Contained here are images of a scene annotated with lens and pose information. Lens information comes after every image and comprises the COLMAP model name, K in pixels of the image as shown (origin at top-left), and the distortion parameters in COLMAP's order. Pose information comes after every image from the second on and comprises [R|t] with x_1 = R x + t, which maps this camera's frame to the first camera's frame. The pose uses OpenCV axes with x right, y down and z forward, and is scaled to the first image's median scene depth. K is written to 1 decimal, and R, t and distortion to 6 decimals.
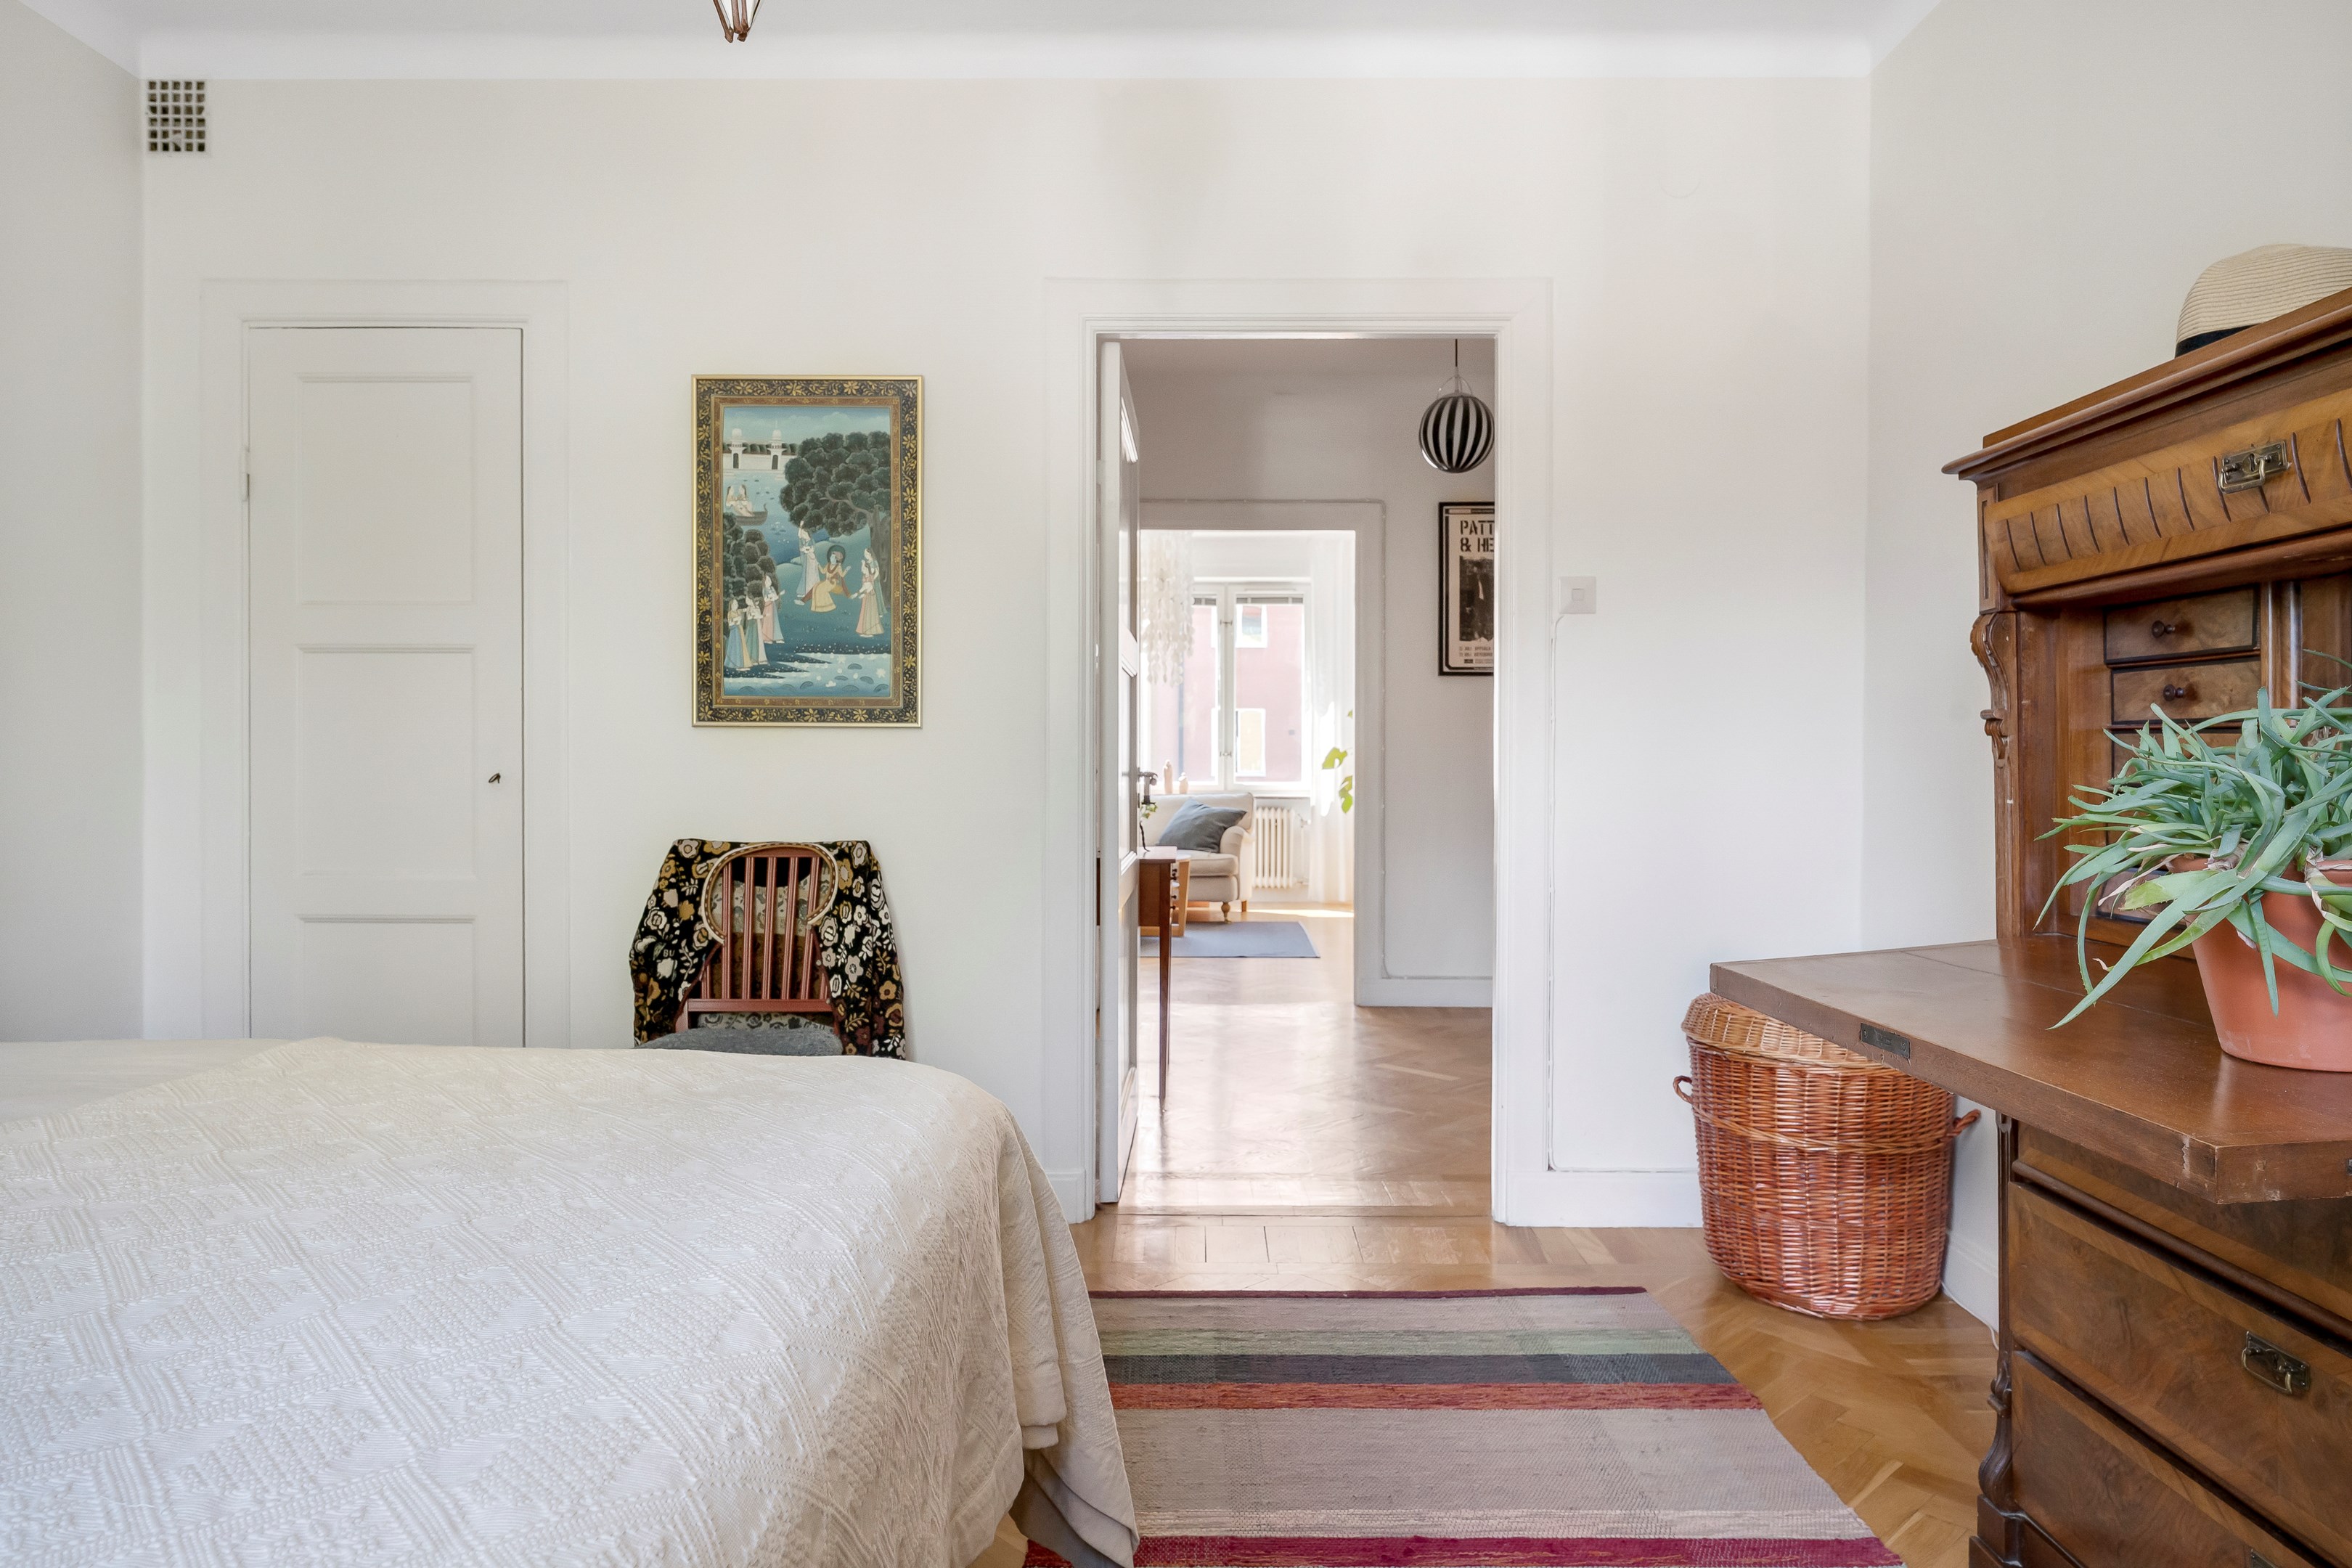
lens RADIAL K [[1457.0, 0, 1172.1], [0, 1457.0, 774.2], [0, 0, 1]] dist [-0.000722, 0.002306]
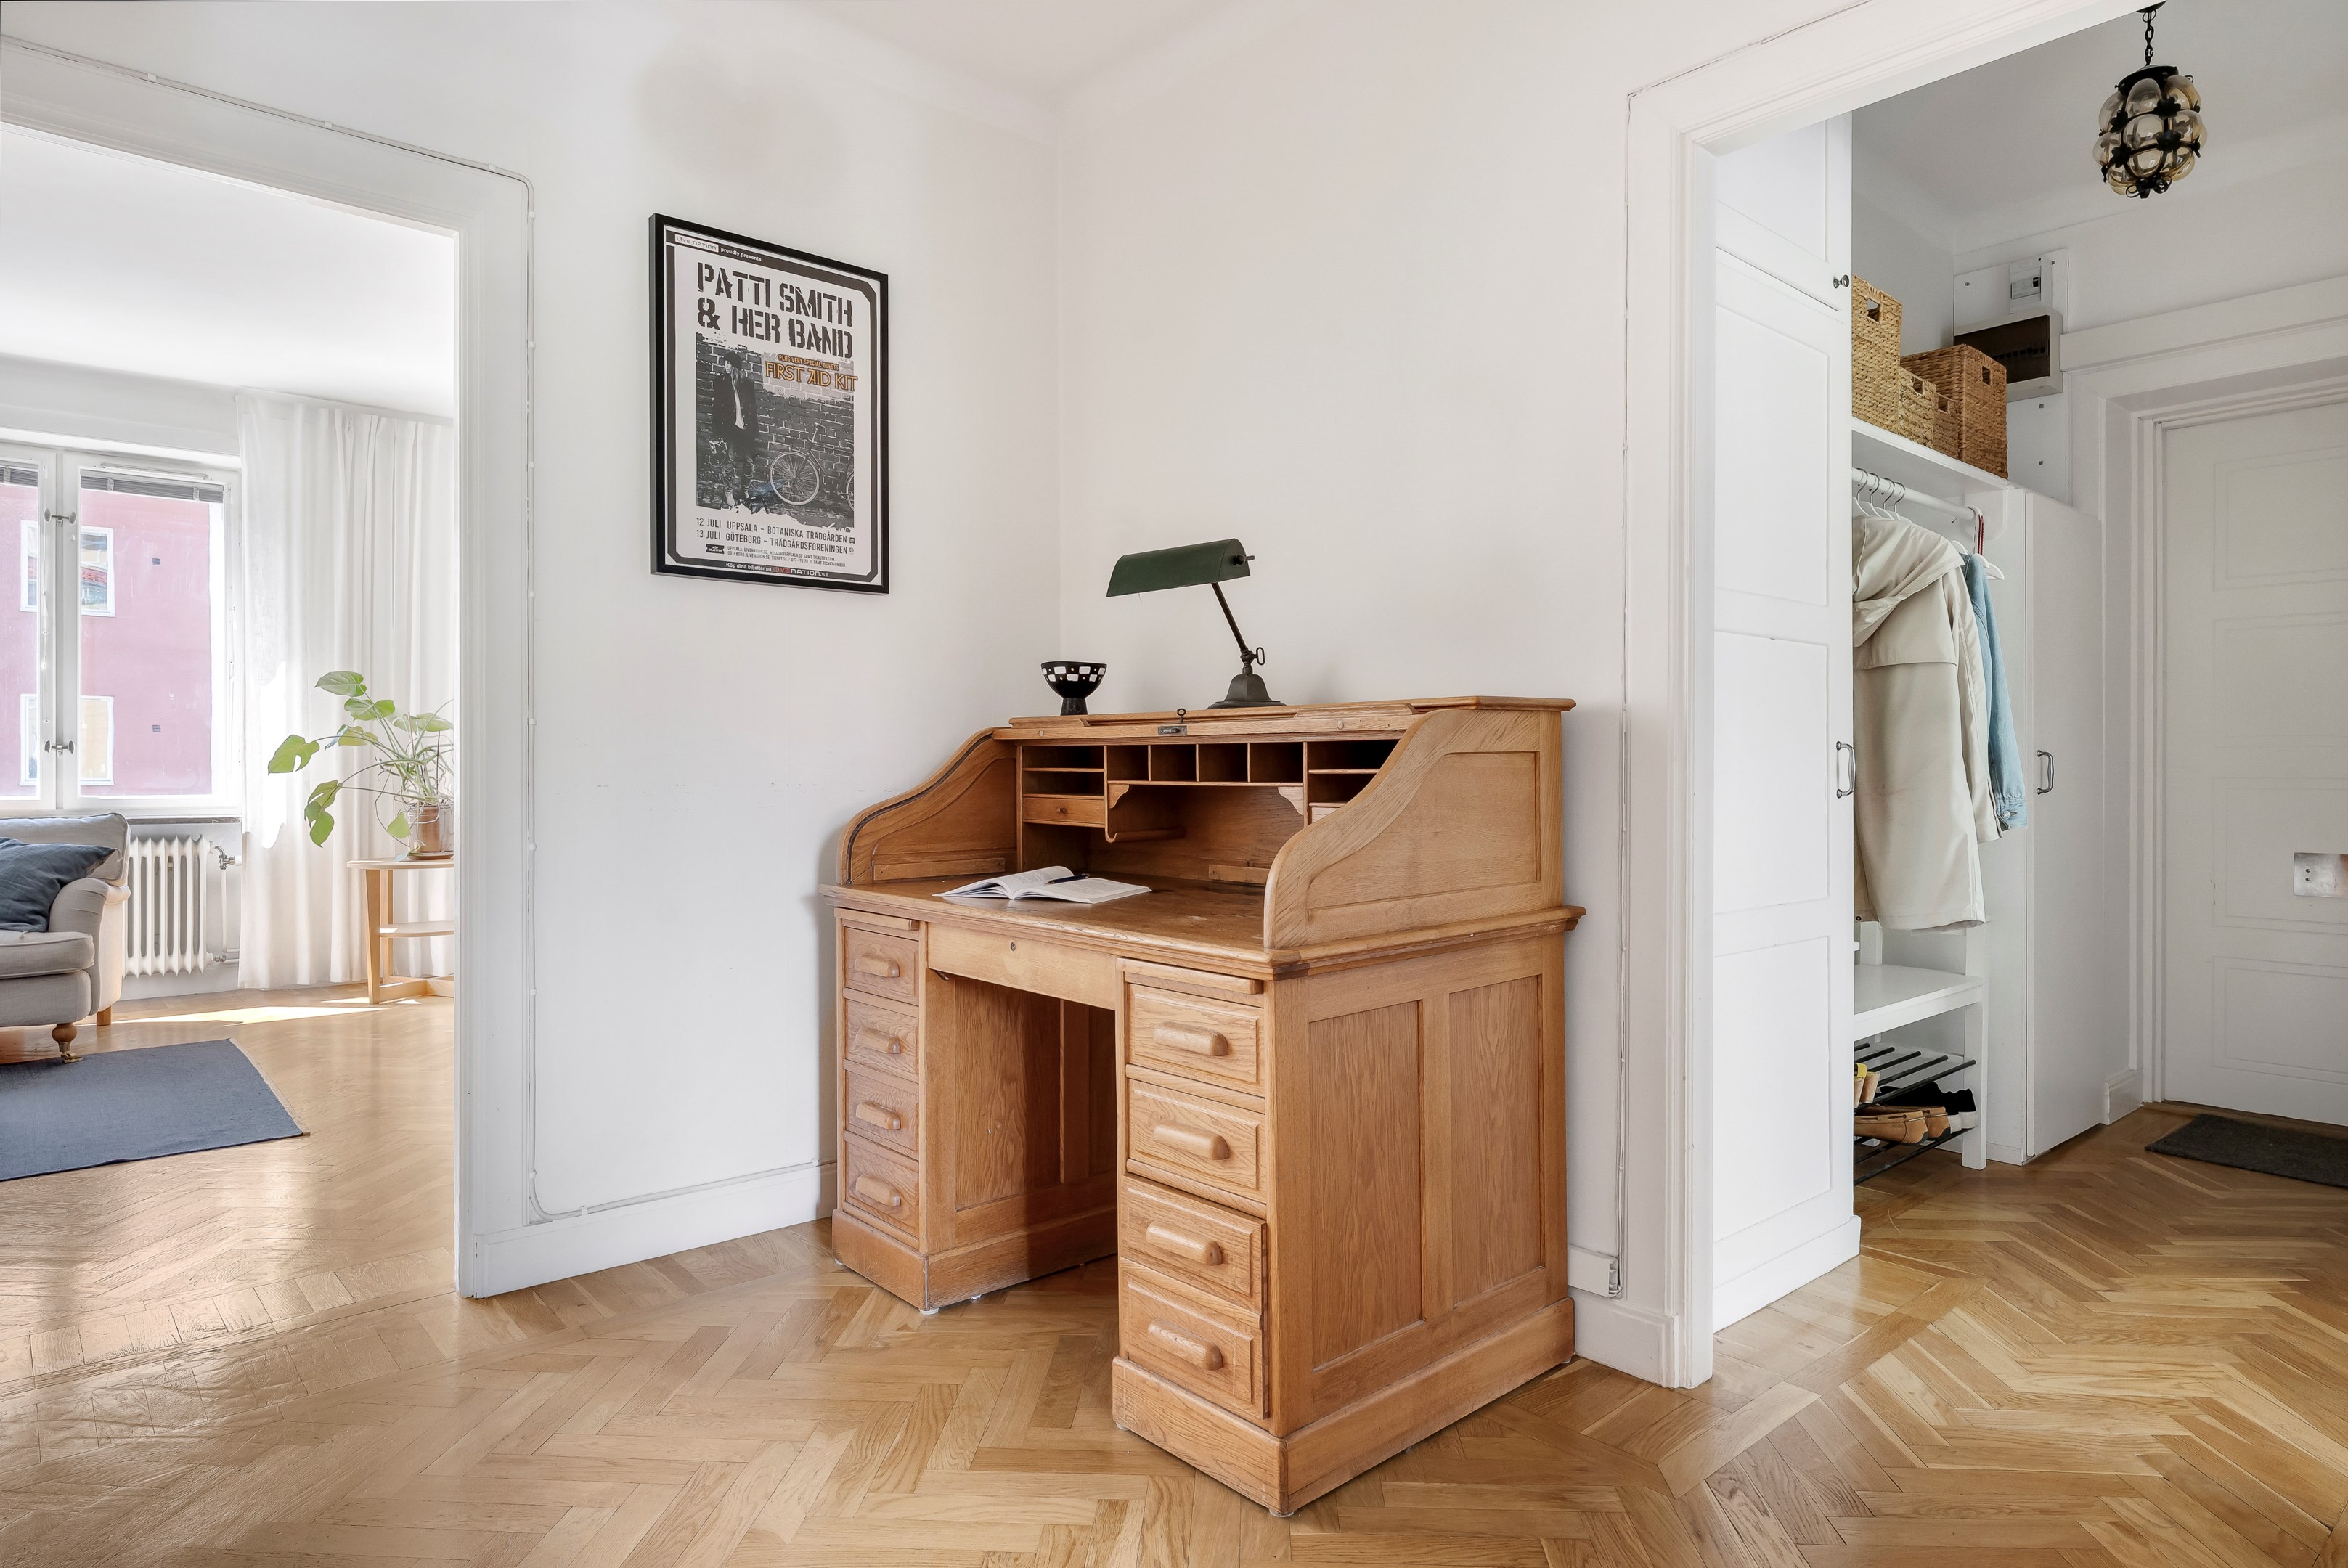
lens RADIAL K [[1342.0, 0, 1171.0], [0, 1342.0, 769.0], [0, 0, 1]] dist [-0.000450, -0.000599]
pose [[0.740583, -0.001805, 0.671963, 0.007088], [0.006547, 0.999968, -0.004530, 0.000328], [-0.671933, 0.007754, 0.740571, 0.359603]]
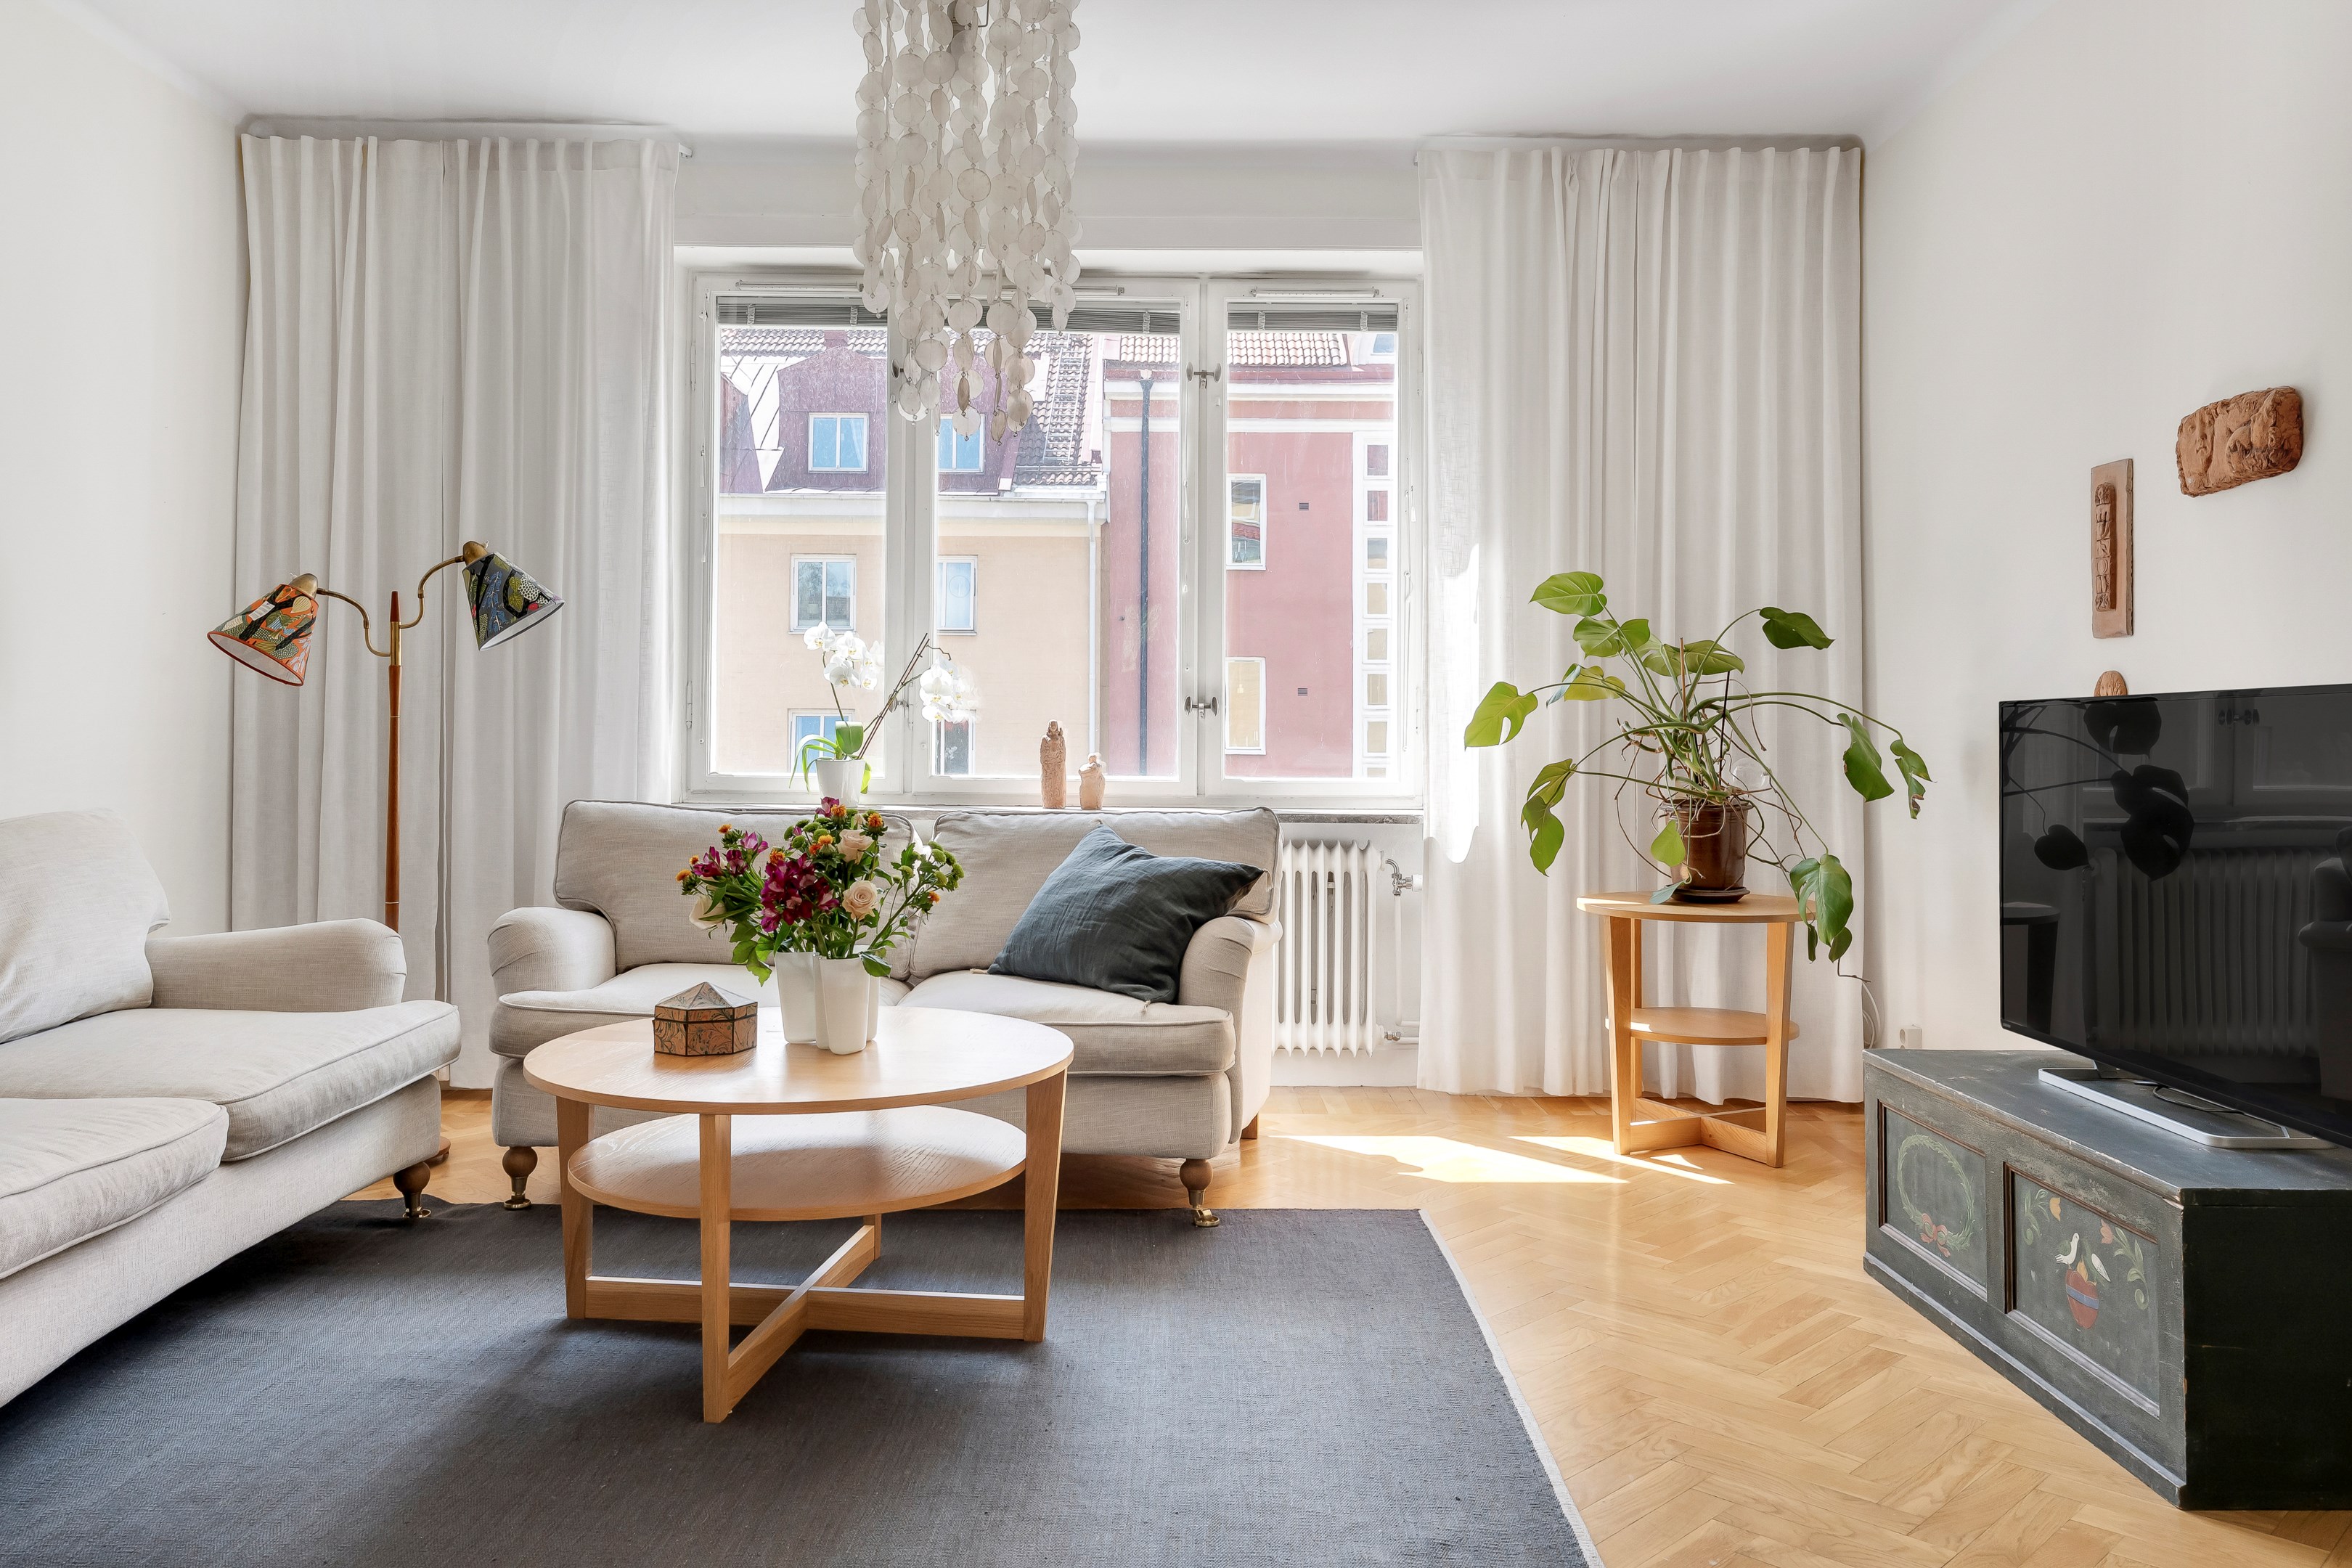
lens RADIAL K [[1731.0, 0, 1170.4], [0, 1731.0, 704.2], [0, 0, 1]] dist [-0.000006, -0.000846]
pose [[0.999895, 0.004140, 0.013908, 0.024981], [-0.003777, 0.999654, -0.026044, -0.001967], [-0.014011, 0.025989, 0.999564, 0.603654]]
